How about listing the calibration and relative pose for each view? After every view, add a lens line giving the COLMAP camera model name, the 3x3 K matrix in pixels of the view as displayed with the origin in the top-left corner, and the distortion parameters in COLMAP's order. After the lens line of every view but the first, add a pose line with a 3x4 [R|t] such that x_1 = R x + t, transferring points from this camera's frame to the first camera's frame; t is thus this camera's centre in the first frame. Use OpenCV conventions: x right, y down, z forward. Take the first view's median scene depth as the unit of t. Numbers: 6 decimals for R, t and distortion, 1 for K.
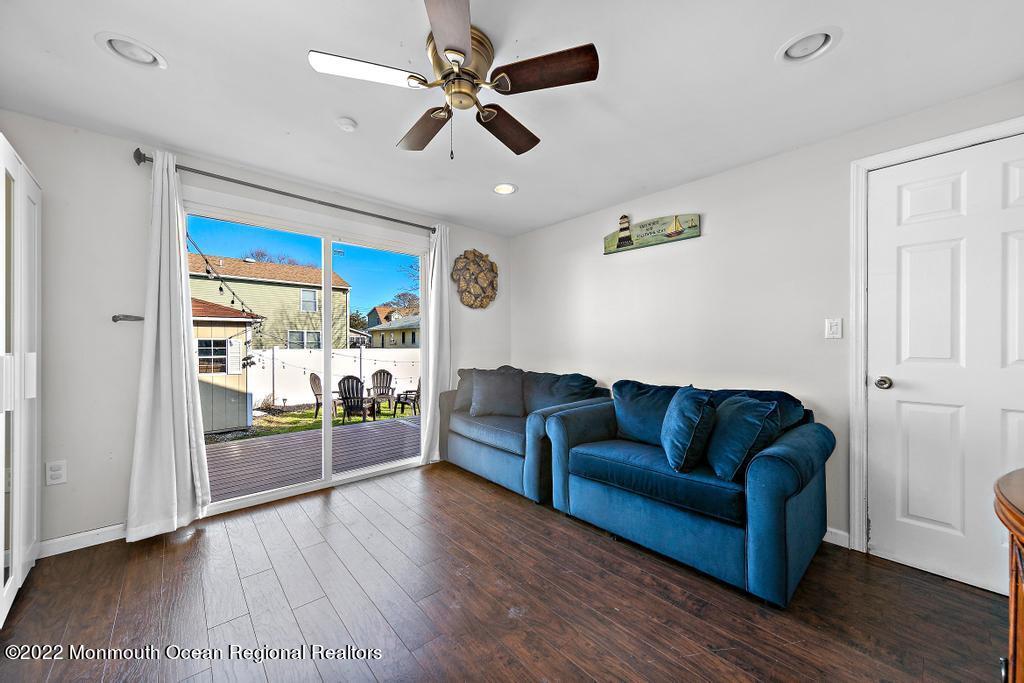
lens RADIAL K [[368.4, 0, 513.4], [0, 368.4, 343.0], [0, 0, 1]] dist [0.003156, 0.000093]
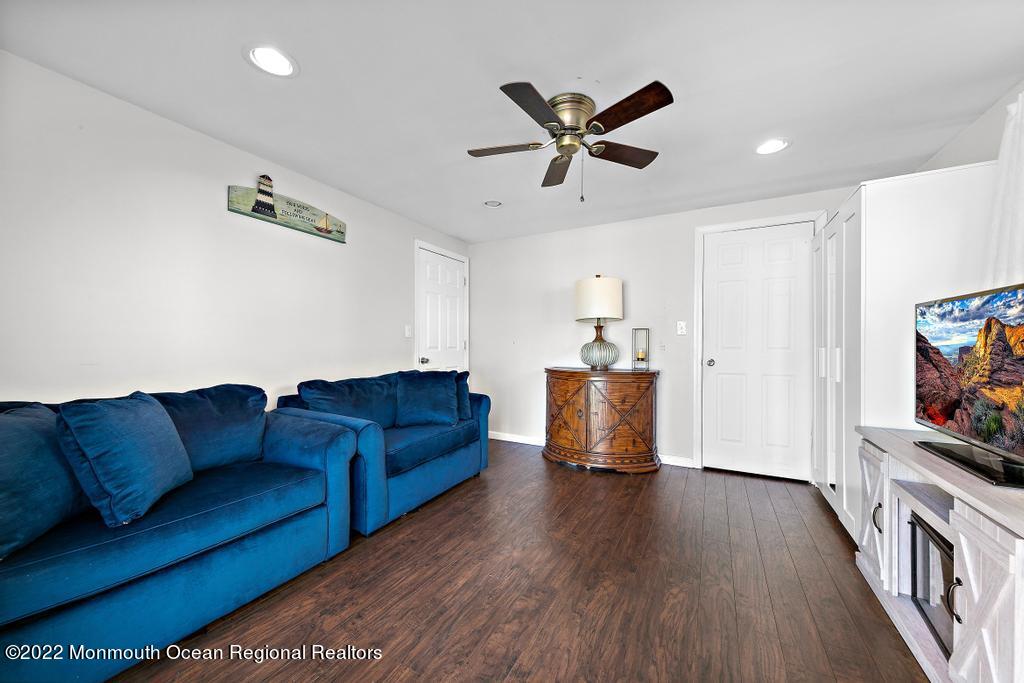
lens RADIAL K [[368.4, 0, 513.4], [0, 368.4, 343.0], [0, 0, 1]] dist [0.003156, 0.000093]
pose [[-0.328200, -0.005062, 0.944595, -0.617442], [-0.010971, 0.999939, 0.001546, 0.004273], [-0.944544, -0.009855, -0.328236, 0.754761]]
